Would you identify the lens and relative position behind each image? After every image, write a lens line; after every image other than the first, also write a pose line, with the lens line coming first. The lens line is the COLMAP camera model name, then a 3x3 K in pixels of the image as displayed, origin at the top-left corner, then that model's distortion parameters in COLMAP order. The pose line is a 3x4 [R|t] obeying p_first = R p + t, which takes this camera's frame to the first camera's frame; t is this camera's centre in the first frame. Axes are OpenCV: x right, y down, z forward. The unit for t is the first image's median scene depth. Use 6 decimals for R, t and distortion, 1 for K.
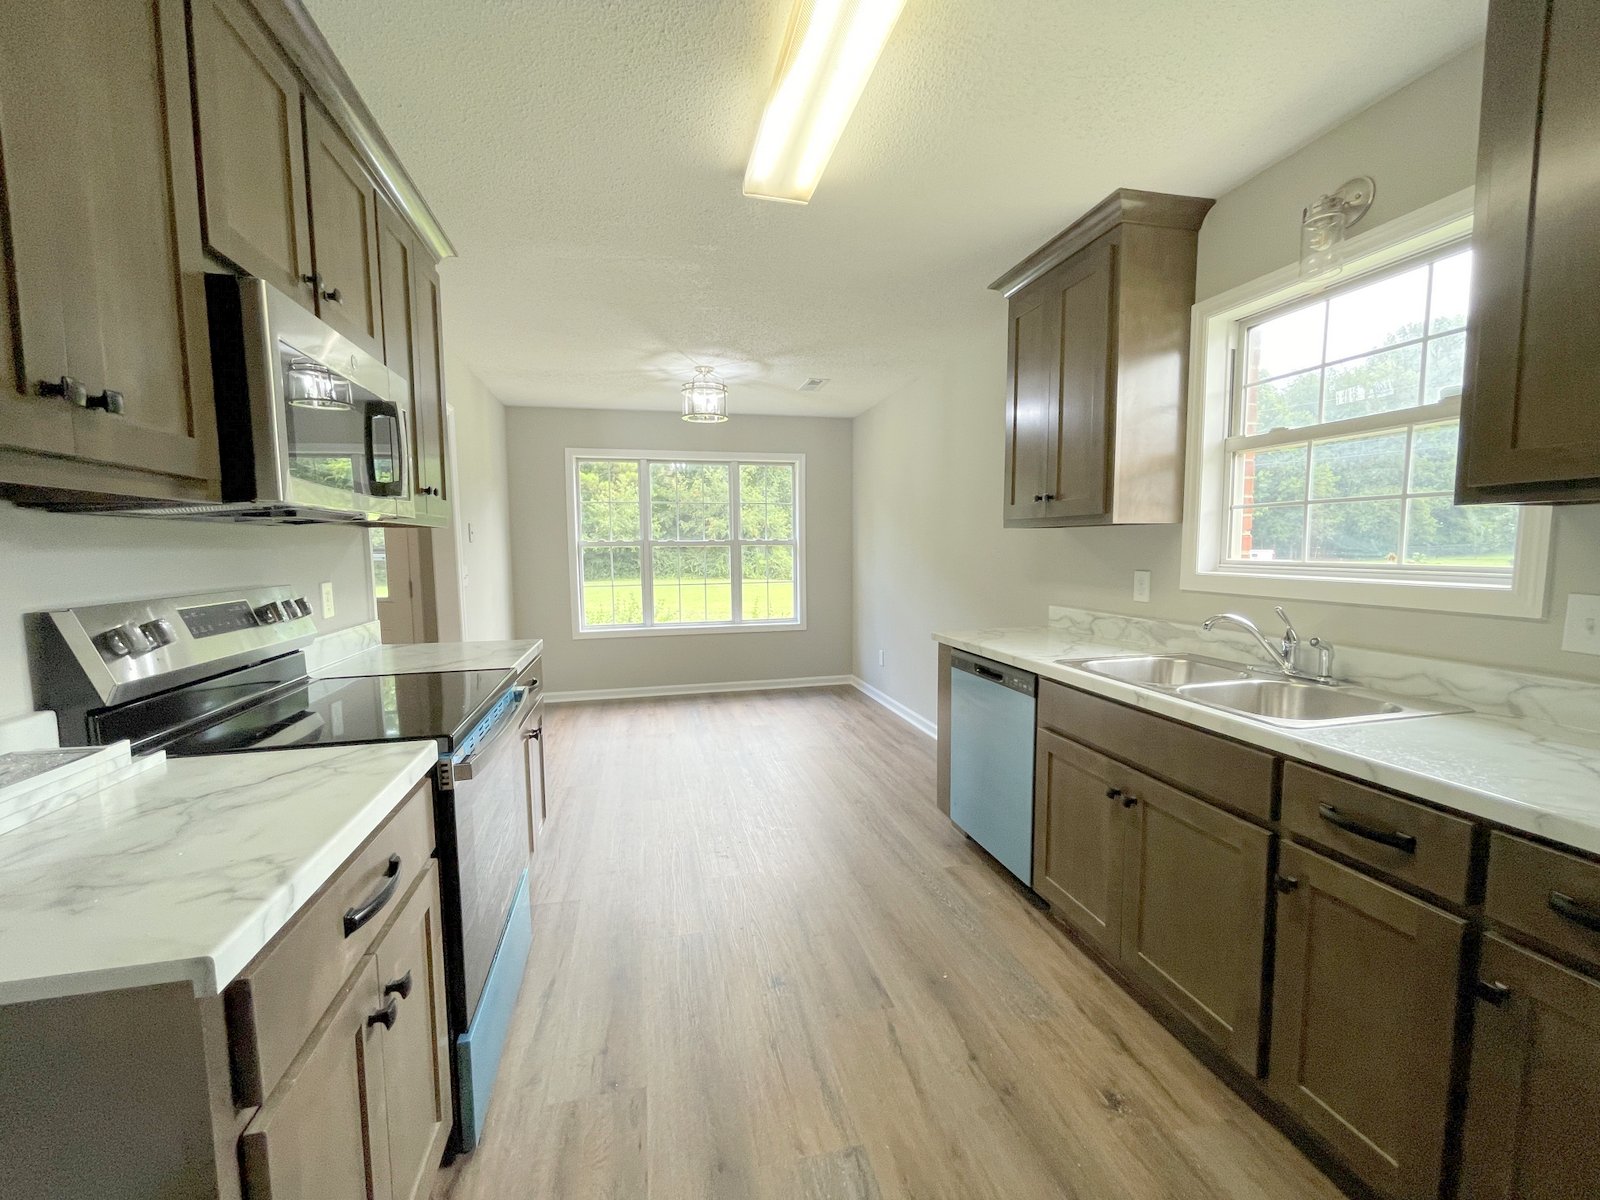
lens RADIAL K [[650.8, 0, 802.8], [0, 650.8, 601.6], [0, 0, 1]] dist [0.000038, -0.001088]
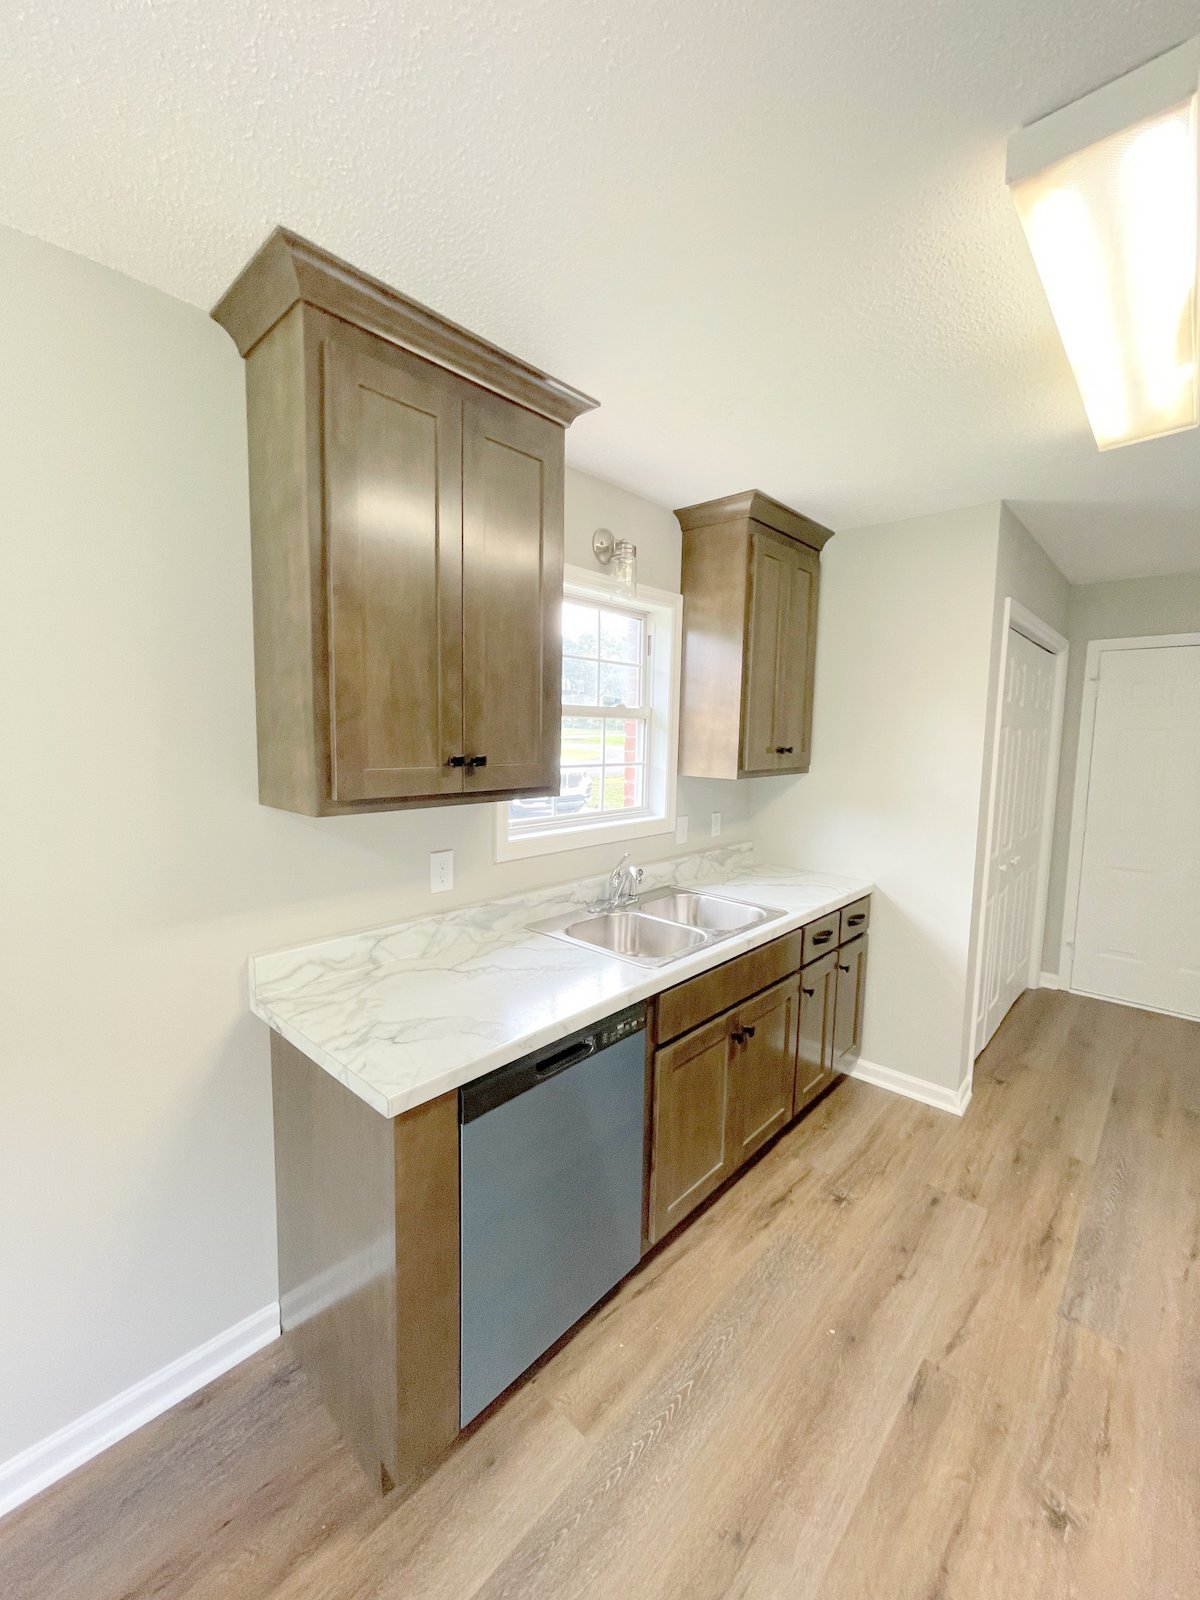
lens RADIAL K [[650.8, 0, 597.3], [0, 650.8, 795.5], [0, 0, 1]] dist [0.000038, -0.001088]
pose [[-0.549763, -0.088879, 0.830579, -0.293908], [0.064104, 0.986902, 0.148037, -0.308104], [-0.832857, 0.134629, -0.536865, 1.810109]]
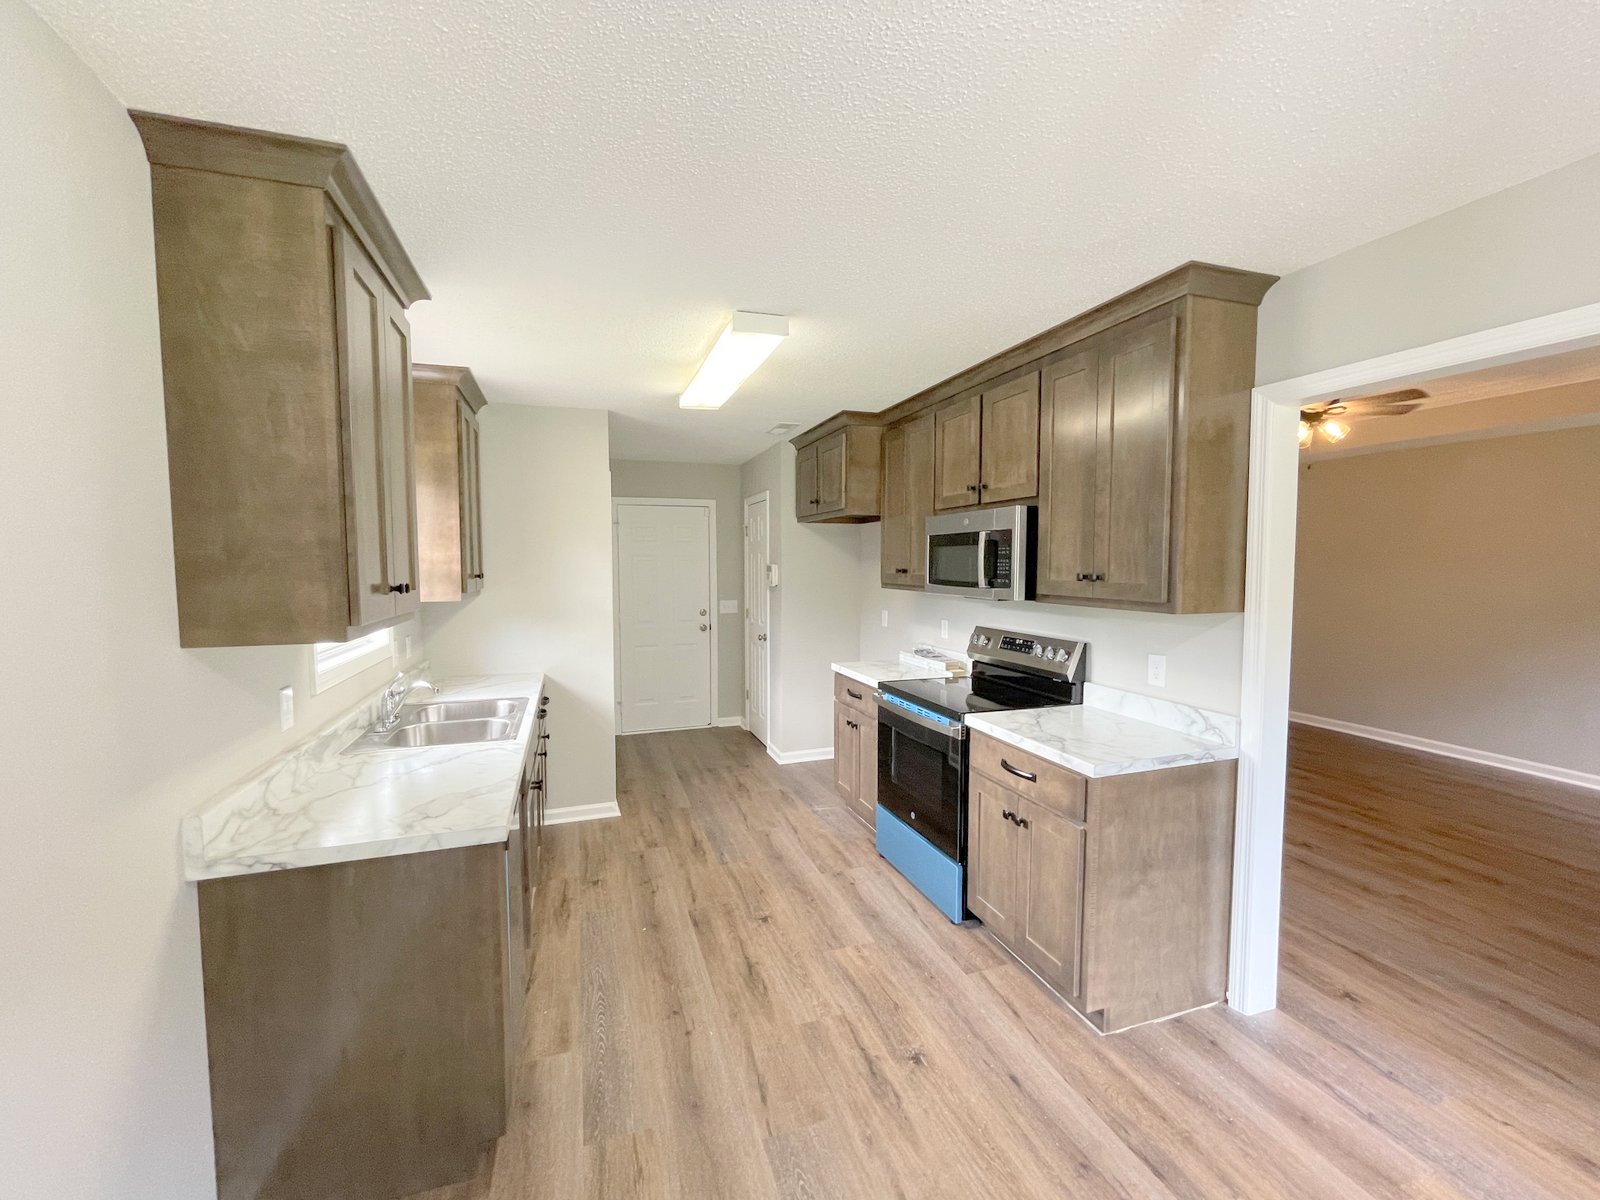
lens RADIAL K [[650.8, 0, 791.4], [0, 650.8, 610.9], [0, 0, 1]] dist [0.000038, -0.001088]
pose [[-0.997158, 0.014138, -0.073996, -0.002820], [0.001598, 0.985981, 0.166848, -0.371644], [0.075318, 0.166256, -0.983202, 2.542259]]
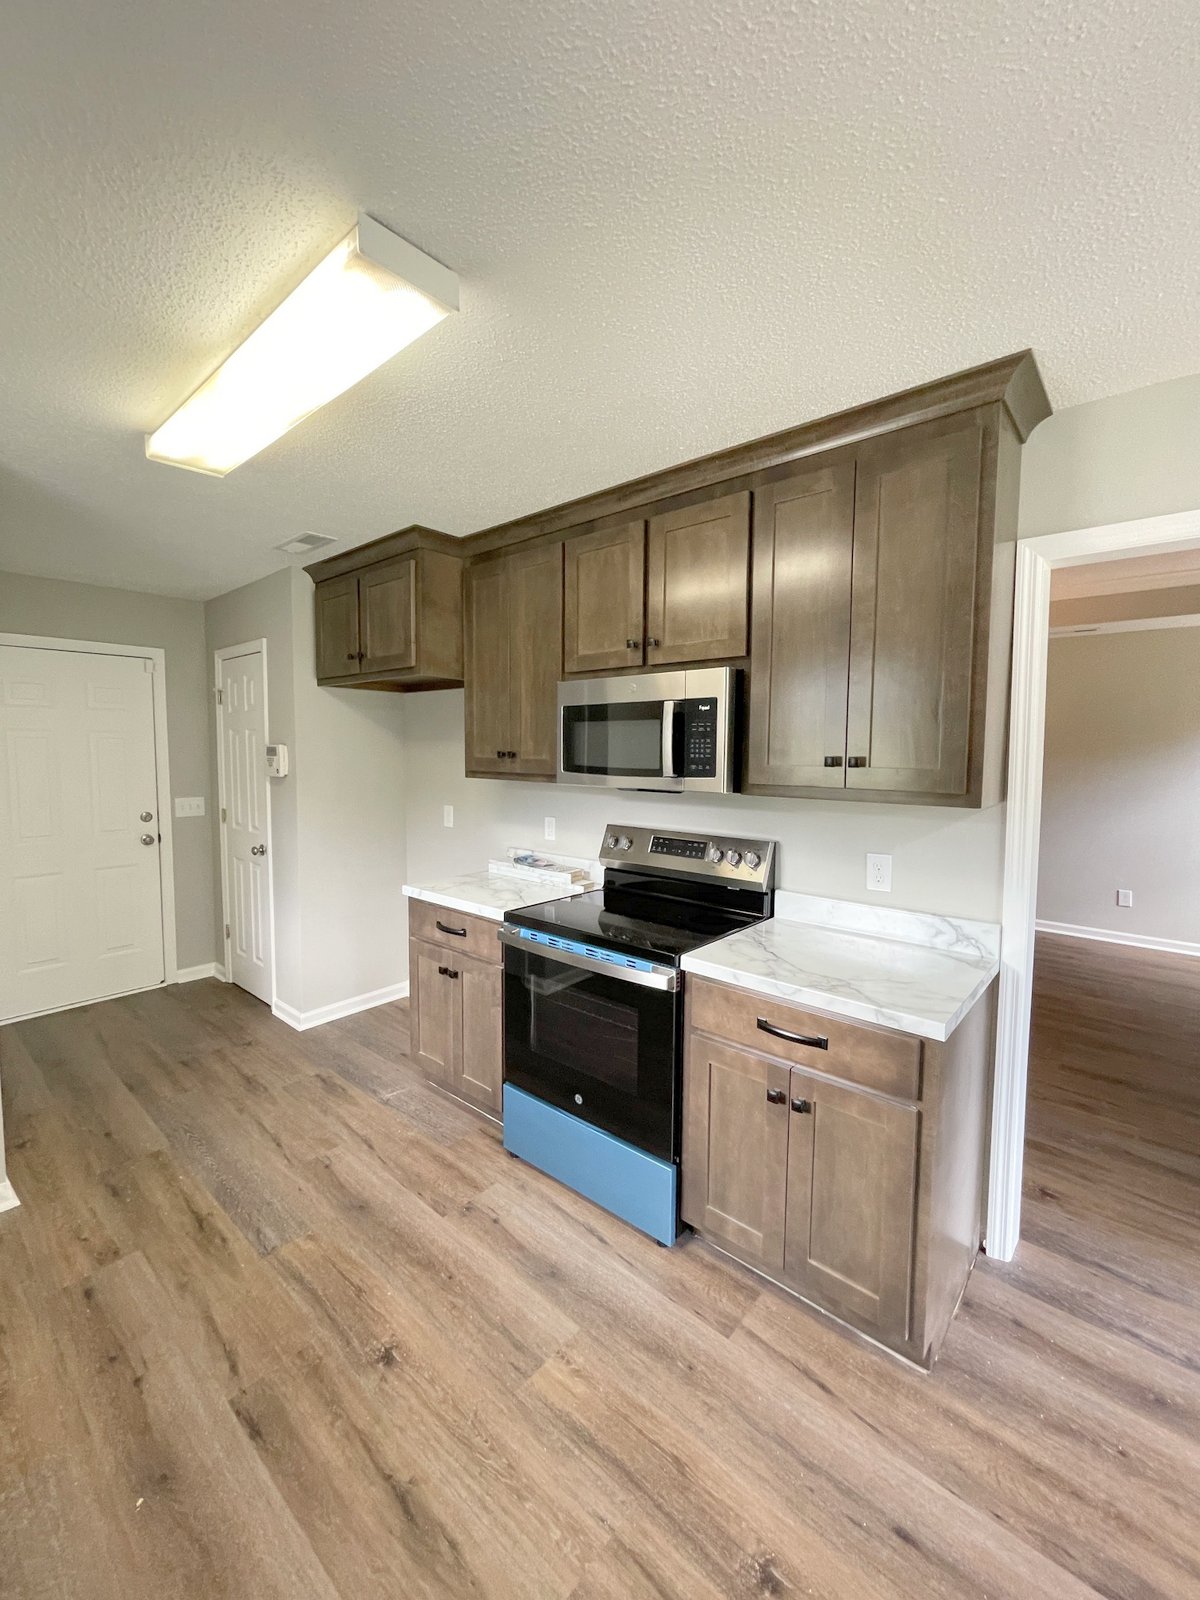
lens RADIAL K [[650.8, 0, 595.0], [0, 650.8, 796.5], [0, 0, 1]] dist [0.000038, -0.001088]
pose [[-0.822981, 0.044872, -0.566294, 0.198015], [-0.052359, 0.986640, 0.154271, -0.300095], [0.565651, 0.156612, -0.809637, 1.880468]]
